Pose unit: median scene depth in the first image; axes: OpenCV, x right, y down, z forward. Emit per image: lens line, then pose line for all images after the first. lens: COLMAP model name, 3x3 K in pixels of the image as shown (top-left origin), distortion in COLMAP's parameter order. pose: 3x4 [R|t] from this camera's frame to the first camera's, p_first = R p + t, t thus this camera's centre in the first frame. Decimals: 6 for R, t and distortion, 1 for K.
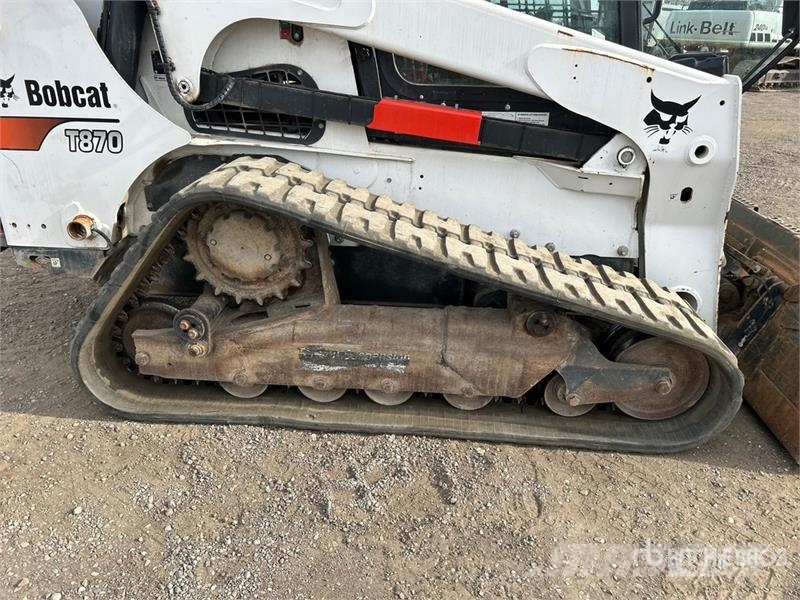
lens RADIAL K [[598.1, 0, 400.0], [0, 598.1, 300.0], [0, 0, 1]] dist [0.060619, -0.078054]
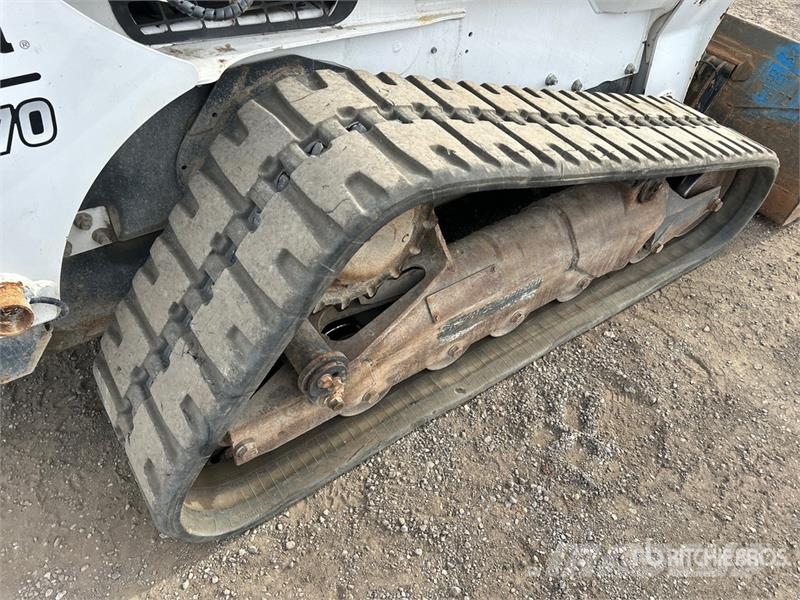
lens RADIAL K [[598.1, 0, 400.0], [0, 598.1, 300.0], [0, 0, 1]] dist [0.060619, -0.078054]
pose [[0.774426, -0.431608, 0.462579, -0.538608], [0.213268, 0.866459, 0.451404, -0.298916], [-0.595635, -0.250926, 0.763057, 0.465094]]
